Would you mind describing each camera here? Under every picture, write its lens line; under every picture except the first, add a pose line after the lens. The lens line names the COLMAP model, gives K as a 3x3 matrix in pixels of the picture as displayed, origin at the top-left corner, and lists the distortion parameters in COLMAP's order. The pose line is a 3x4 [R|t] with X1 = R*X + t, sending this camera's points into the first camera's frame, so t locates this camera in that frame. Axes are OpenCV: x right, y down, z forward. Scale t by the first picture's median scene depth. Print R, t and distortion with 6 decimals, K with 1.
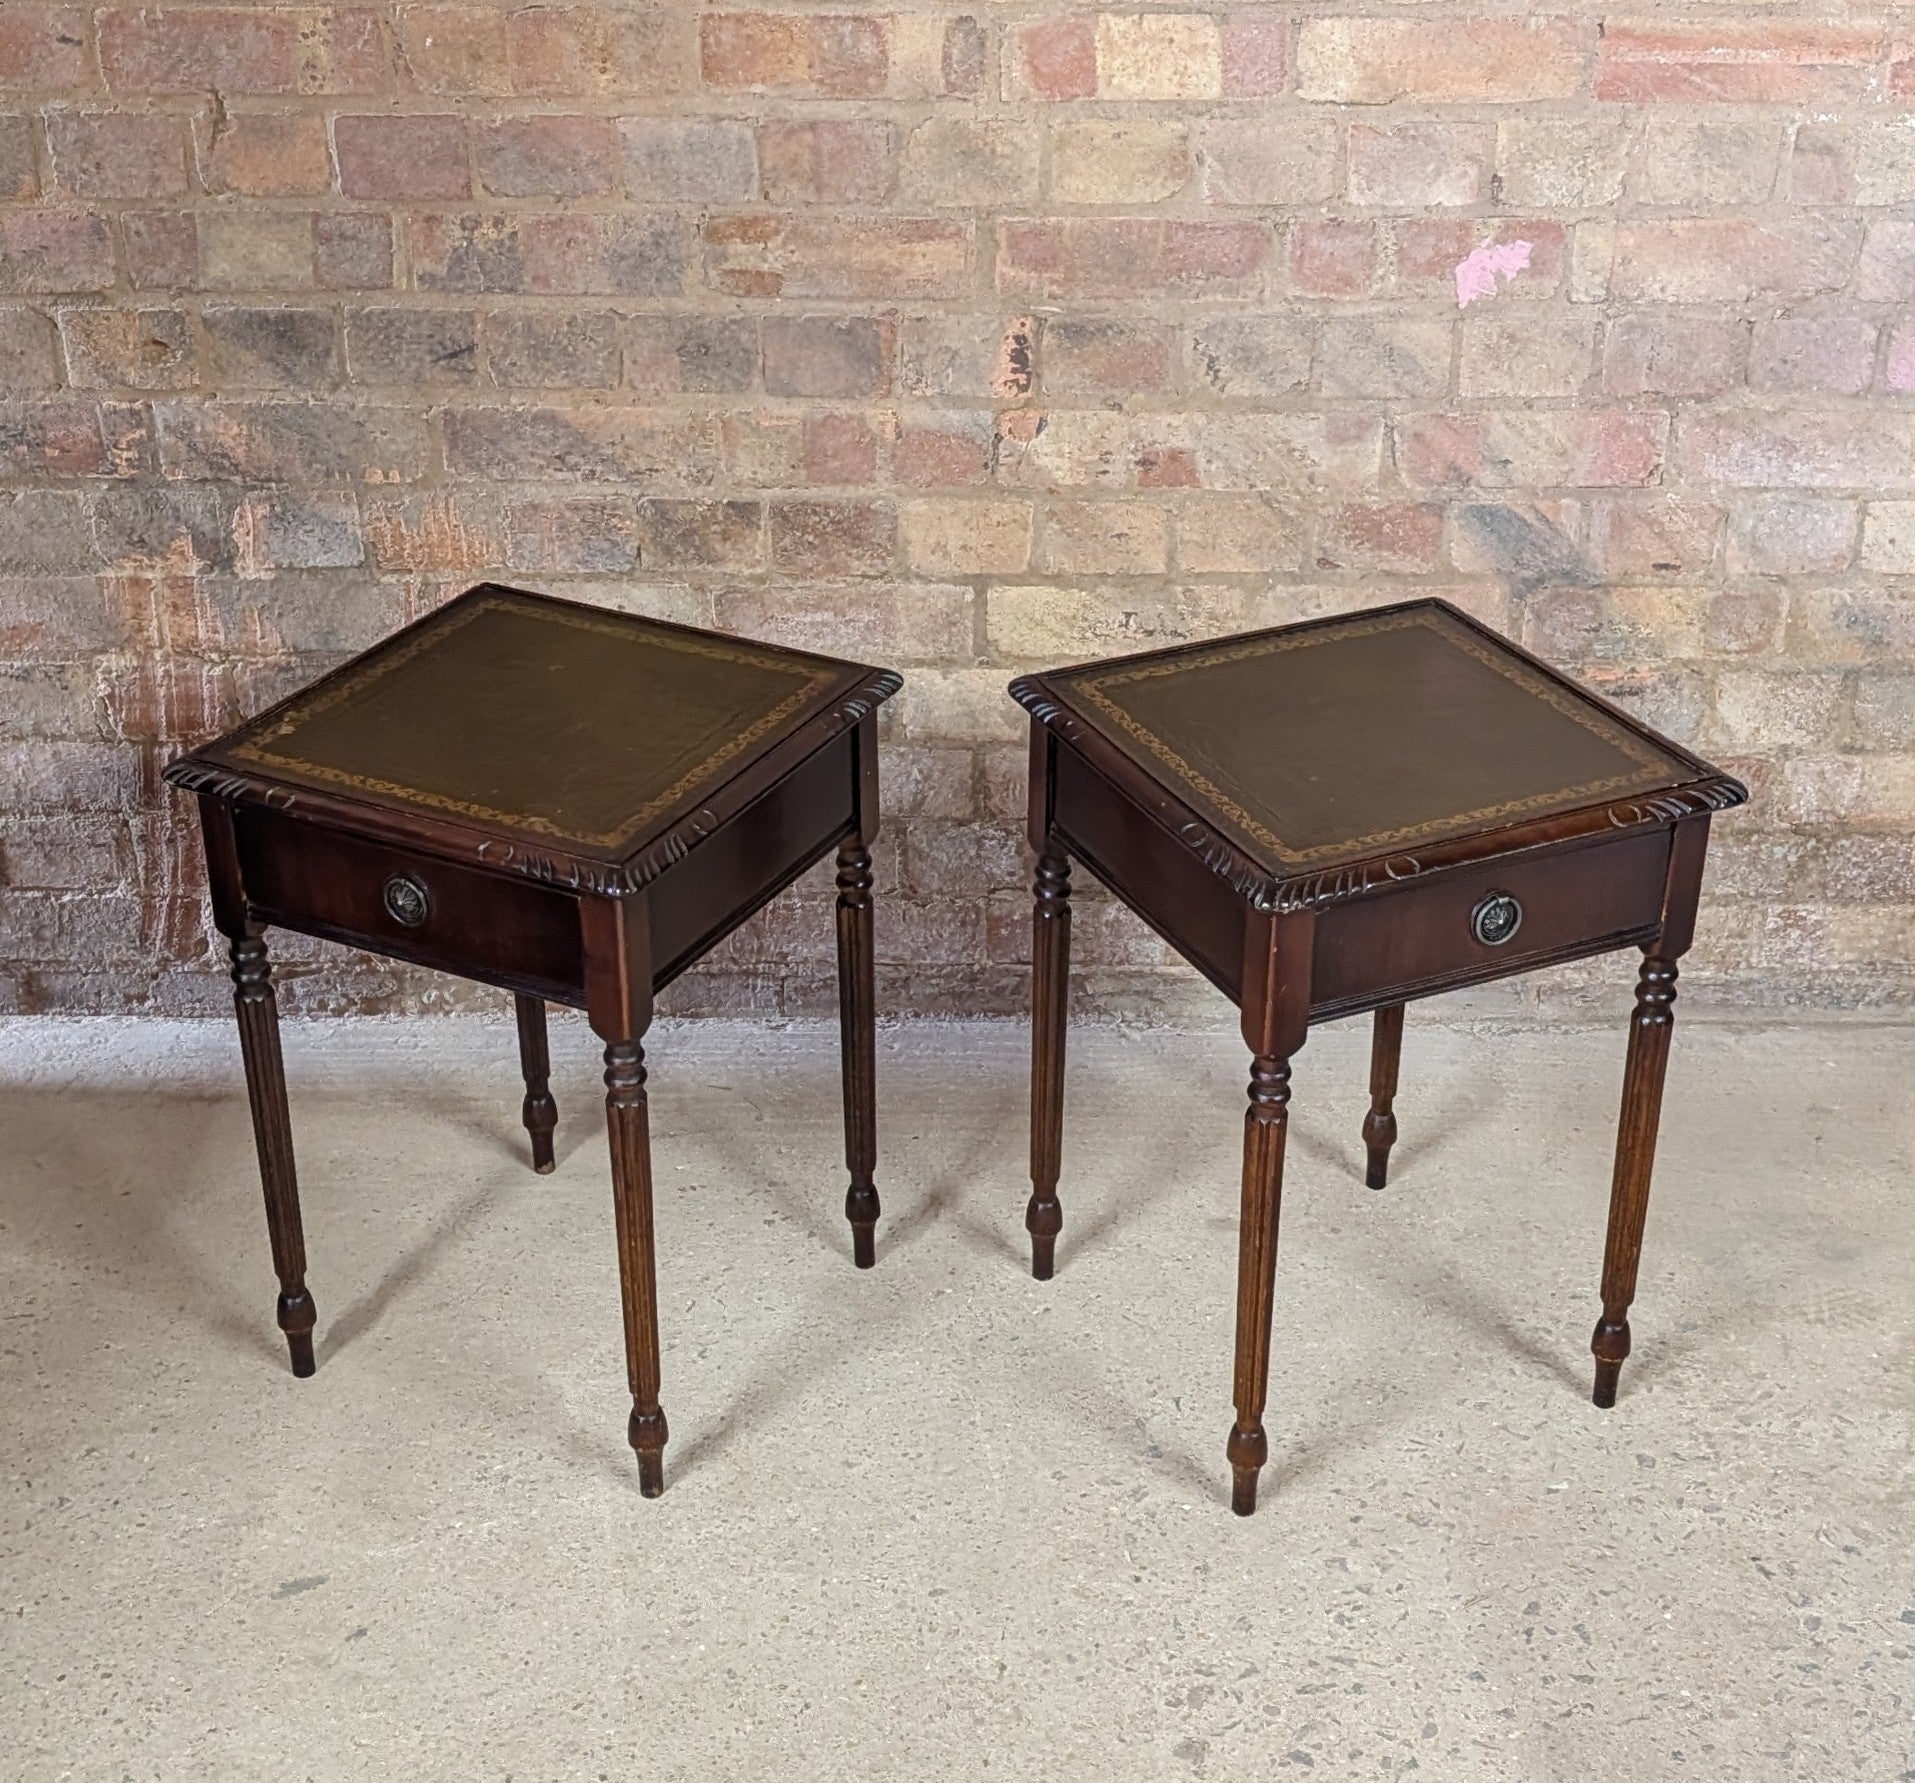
lens RADIAL K [[2914.0, 0, 952.0], [0, 2914.0, 901.6], [0, 0, 1]] dist [0.200297, -0.823962]
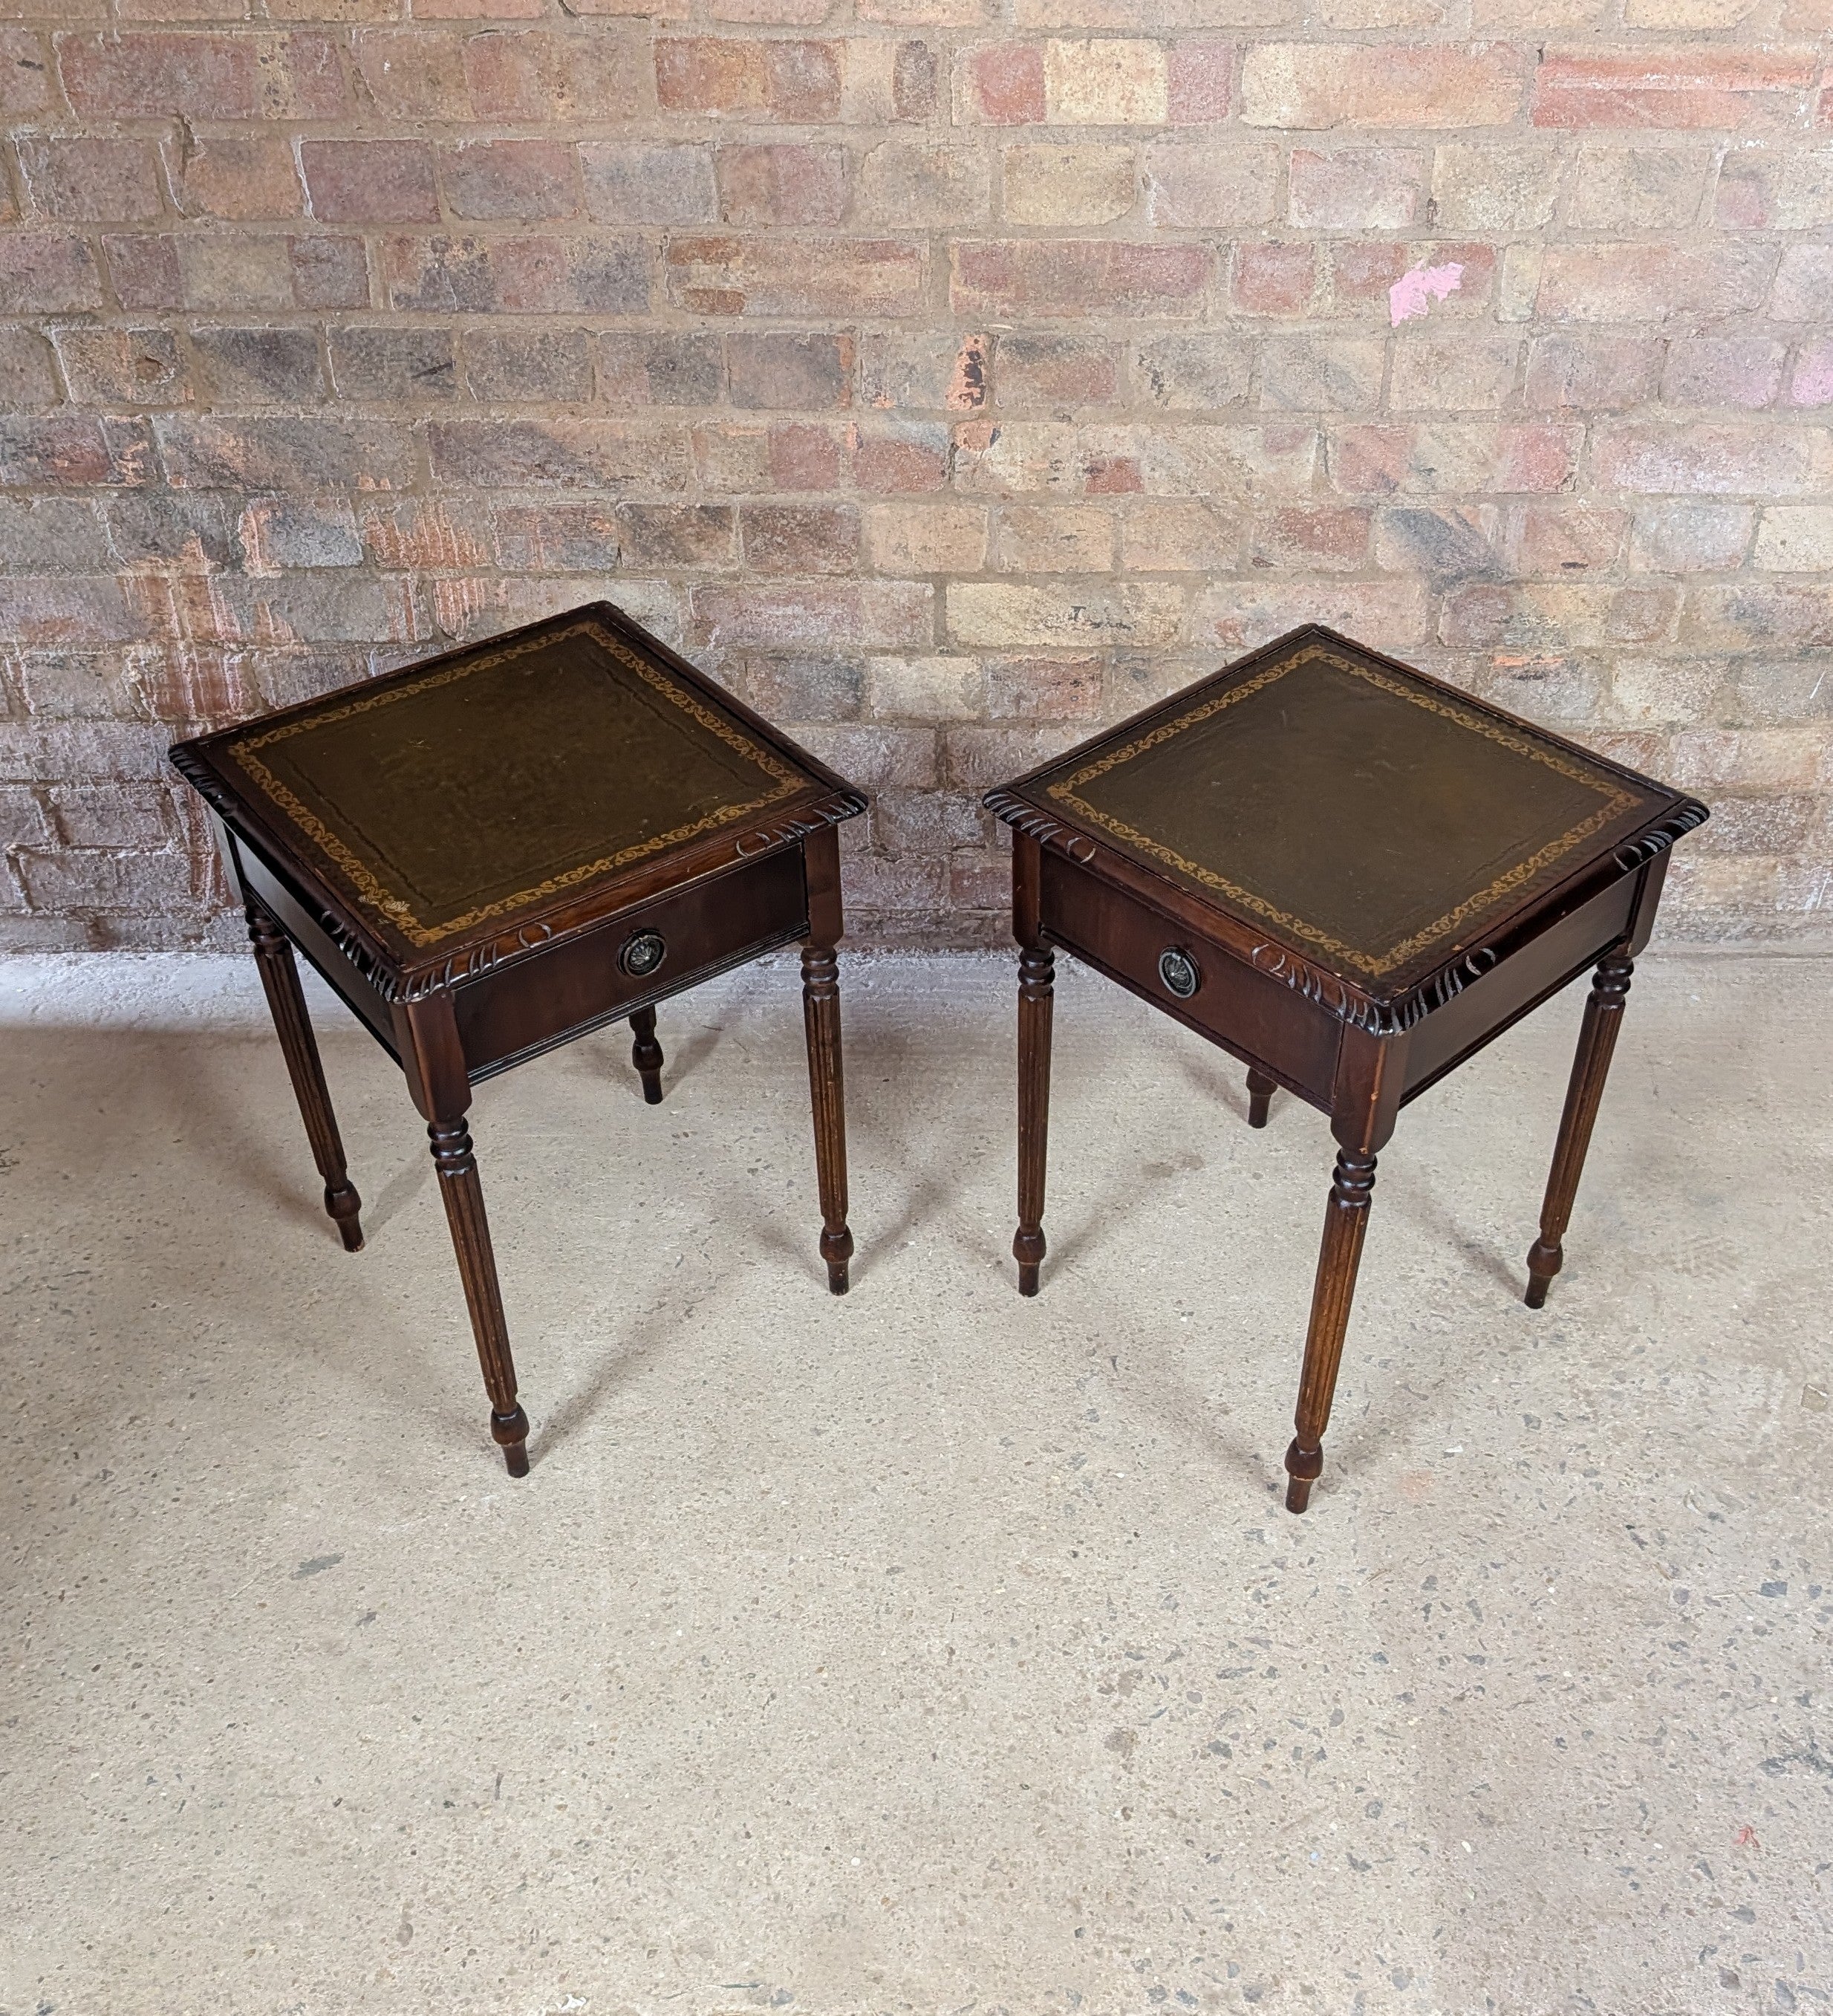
lens RADIAL K [[2179.9, 0, 985.5], [0, 2179.9, 978.0], [0, 0, 1]] dist [0.061166, -0.169898]
pose [[0.999936, -0.003970, 0.010636, 0.018108], [0.002098, 0.985338, 0.170598, -0.105148], [-0.011157, -0.170565, 0.985283, 0.190837]]
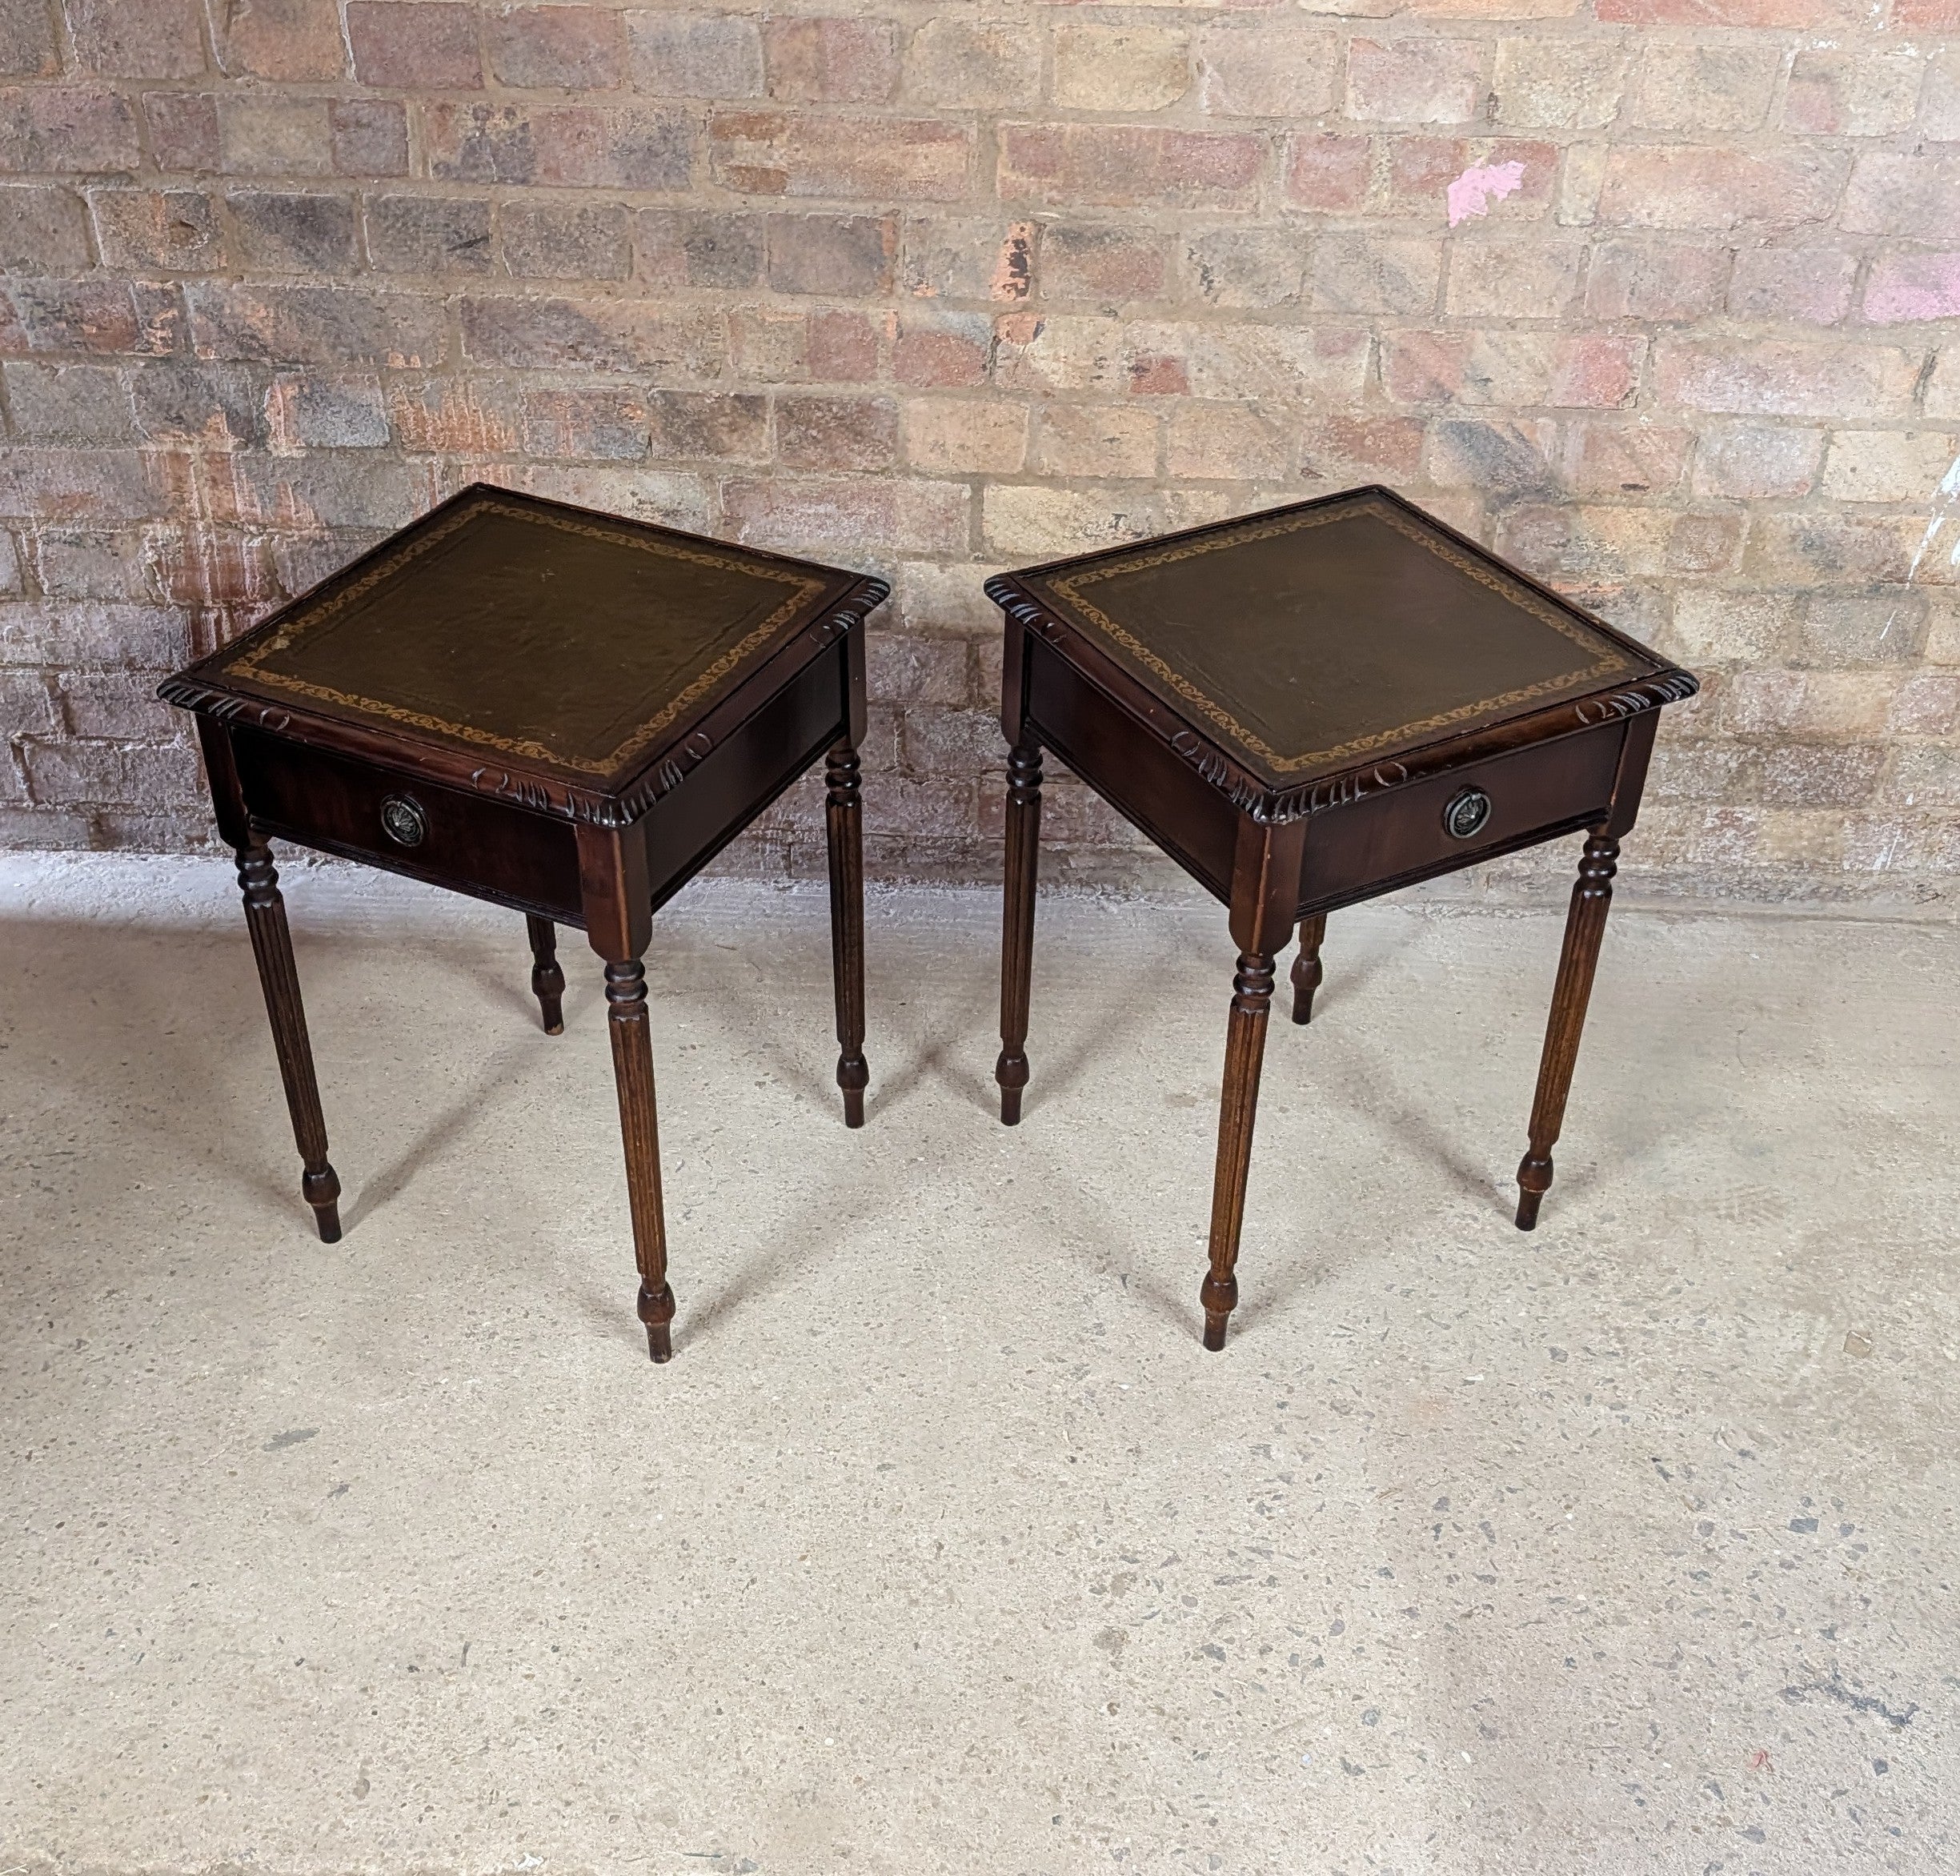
lens RADIAL K [[2345.4, 0, 982.5], [0, 2345.4, 978.2], [0, 0, 1]] dist [0.063526, -0.189529]
pose [[0.999312, 0.034149, -0.014465, 0.030865], [-0.031903, 0.990438, 0.134217, -0.047603], [0.018910, -0.133663, 0.990846, 0.150517]]
